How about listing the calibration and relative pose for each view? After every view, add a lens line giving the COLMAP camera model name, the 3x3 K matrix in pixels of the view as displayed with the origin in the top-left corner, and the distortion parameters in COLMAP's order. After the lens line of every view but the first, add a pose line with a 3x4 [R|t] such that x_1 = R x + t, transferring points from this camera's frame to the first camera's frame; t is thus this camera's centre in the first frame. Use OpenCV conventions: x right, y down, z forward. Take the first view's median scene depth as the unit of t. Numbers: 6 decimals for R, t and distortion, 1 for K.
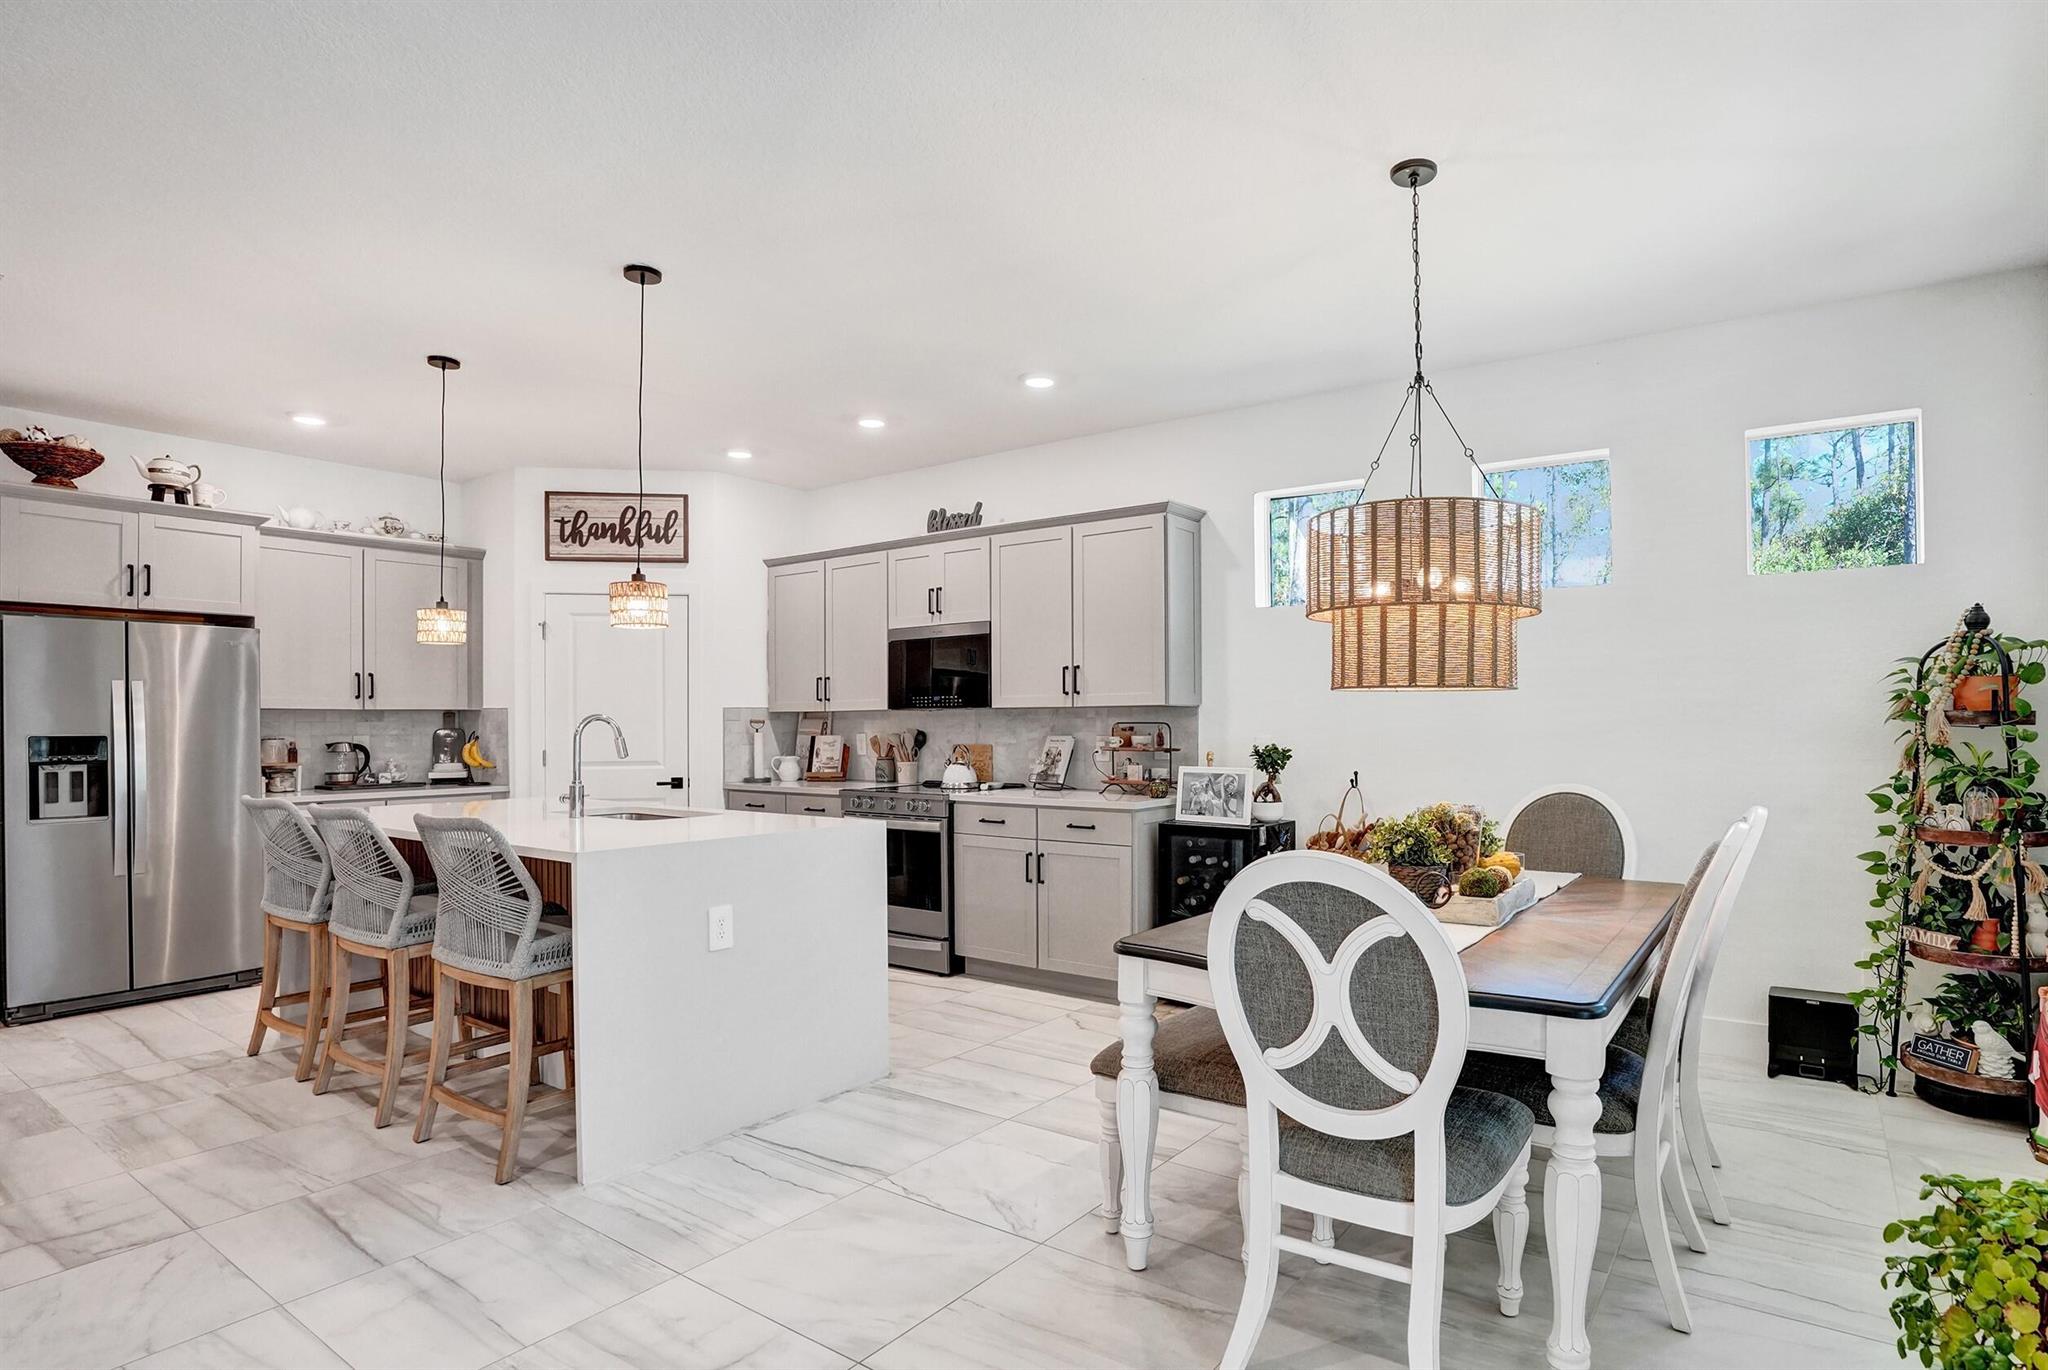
lens RADIAL K [[1051.2, 0, 1058.4], [0, 1051.2, 721.5], [0, 0, 1]] dist [-0.014262, 0.005628]
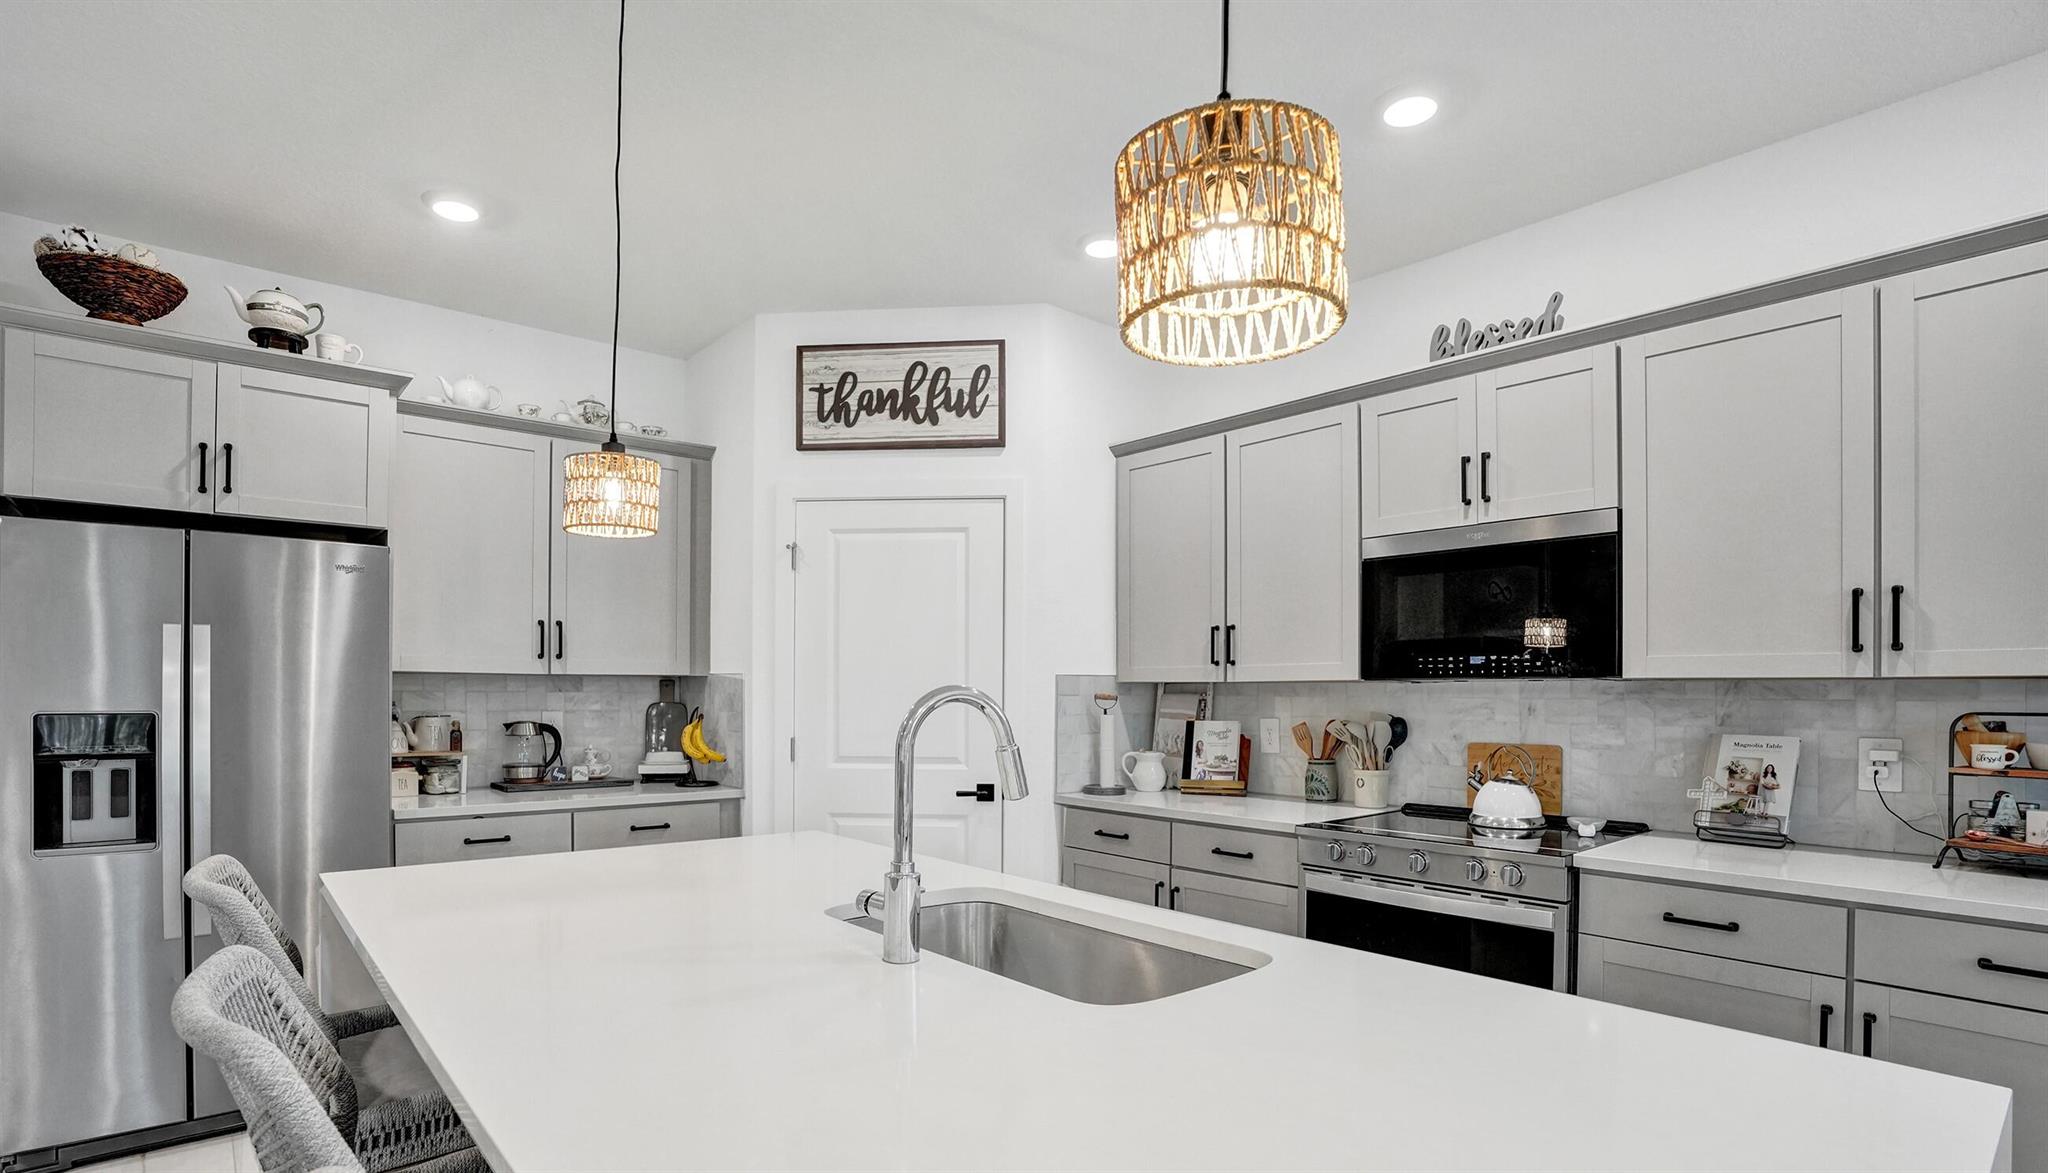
lens RADIAL K [[1024.5, 0, 996.3], [0, 1024.5, 701.9], [0, 0, 1]] dist [-0.025198, 0.000812]
pose [[0.971653, 0.012362, -0.236089, -0.218563], [-0.009899, 0.999884, 0.011615, -0.003863], [0.236205, -0.008949, 0.971662, 0.412010]]
